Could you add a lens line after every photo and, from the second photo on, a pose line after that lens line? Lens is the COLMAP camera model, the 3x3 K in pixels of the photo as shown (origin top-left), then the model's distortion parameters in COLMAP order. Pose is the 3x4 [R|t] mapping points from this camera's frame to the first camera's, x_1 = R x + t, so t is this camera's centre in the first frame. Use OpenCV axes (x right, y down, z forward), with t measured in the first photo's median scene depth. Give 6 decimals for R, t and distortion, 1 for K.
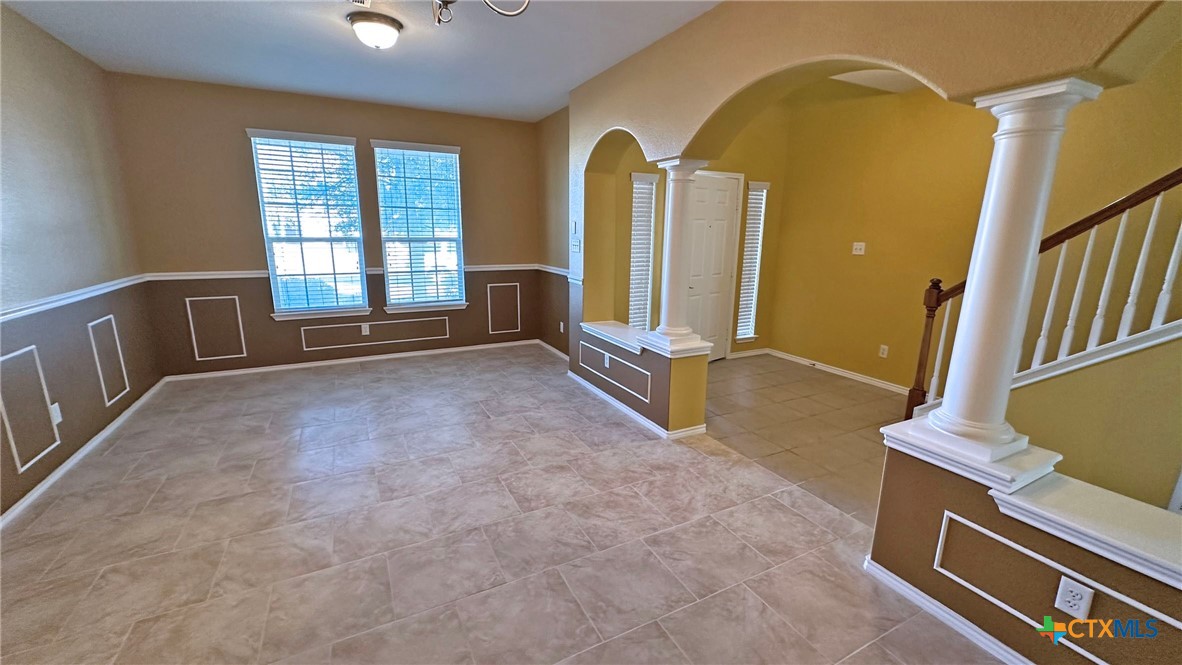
lens RADIAL K [[471.8, 0, 589.9], [0, 471.8, 332.2], [0, 0, 1]] dist [-0.002473, 0.000671]
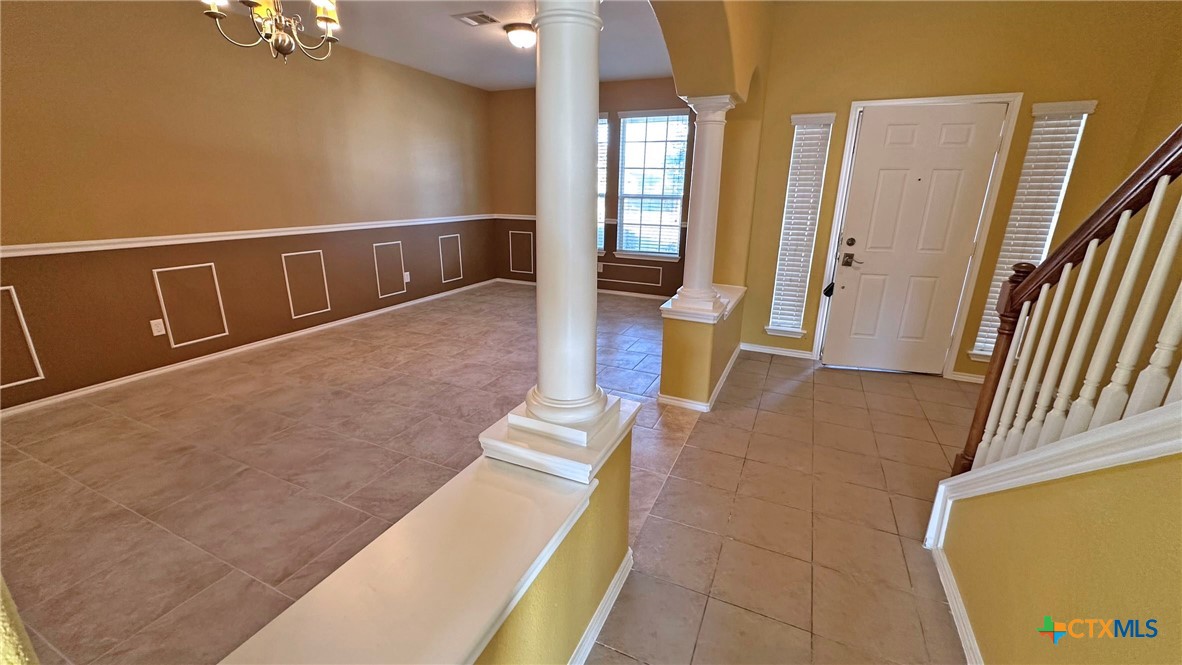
lens RADIAL K [[471.8, 0, 589.9], [0, 471.8, 332.2], [0, 0, 1]] dist [-0.002473, 0.000671]
pose [[0.611155, 0.226285, -0.758475, 0.944971], [-0.175984, 0.973124, 0.148521, -0.036898], [0.771699, 0.042710, 0.634552, 0.325141]]
